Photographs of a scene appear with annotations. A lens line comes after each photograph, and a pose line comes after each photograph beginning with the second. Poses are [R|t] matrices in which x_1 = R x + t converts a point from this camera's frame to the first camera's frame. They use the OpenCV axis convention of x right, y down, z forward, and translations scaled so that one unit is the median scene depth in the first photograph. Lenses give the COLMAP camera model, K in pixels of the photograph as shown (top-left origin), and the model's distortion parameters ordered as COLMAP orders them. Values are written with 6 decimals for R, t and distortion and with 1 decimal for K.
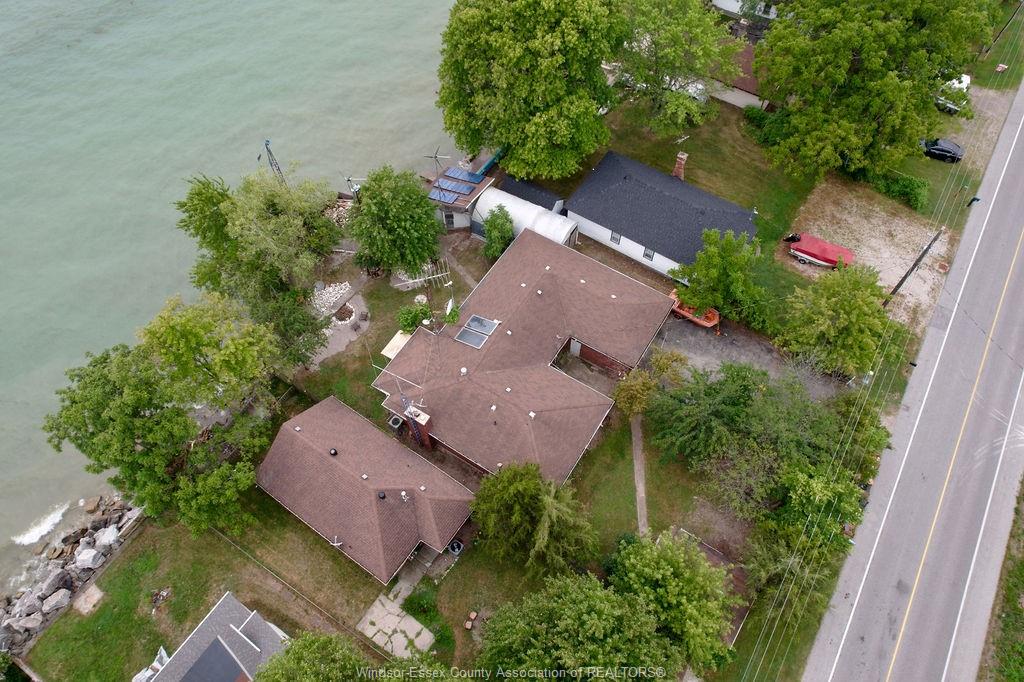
lens RADIAL K [[652.2, 0, 515.8], [0, 652.2, 346.6], [0, 0, 1]] dist [-0.071046, 0.066783]
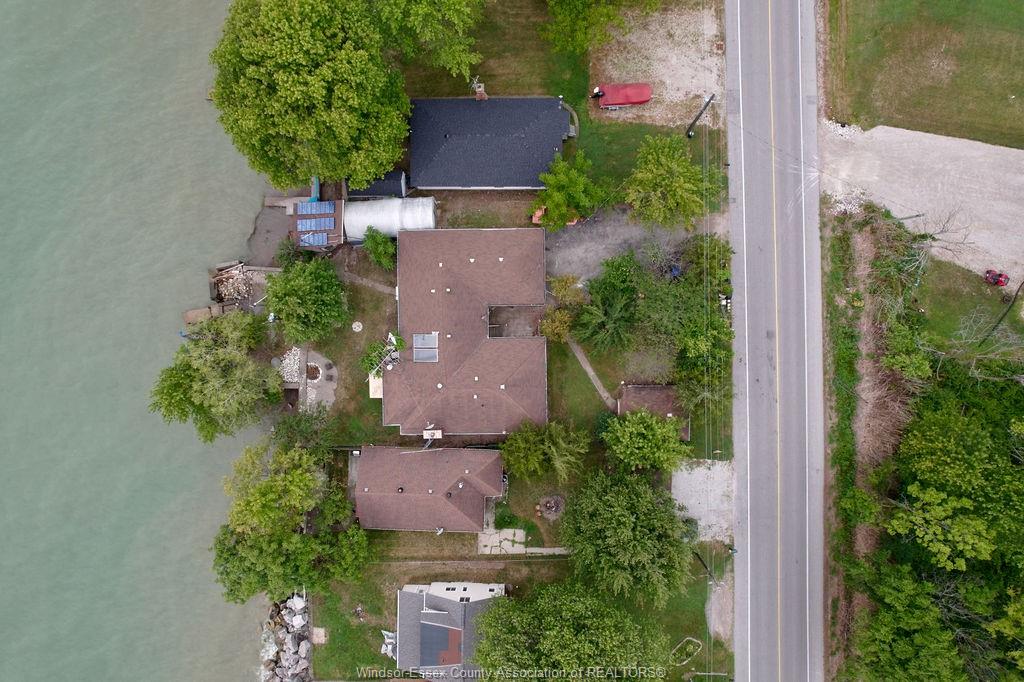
lens RADIAL K [[652.2, 0, 515.8], [0, 652.2, 346.6], [0, 0, 1]] dist [-0.071046, 0.066783]
pose [[0.836657, -0.547695, -0.005907, 0.094376], [0.475715, 0.721272, 0.503451, -0.577322], [-0.271477, -0.424026, 0.864004, -0.132950]]
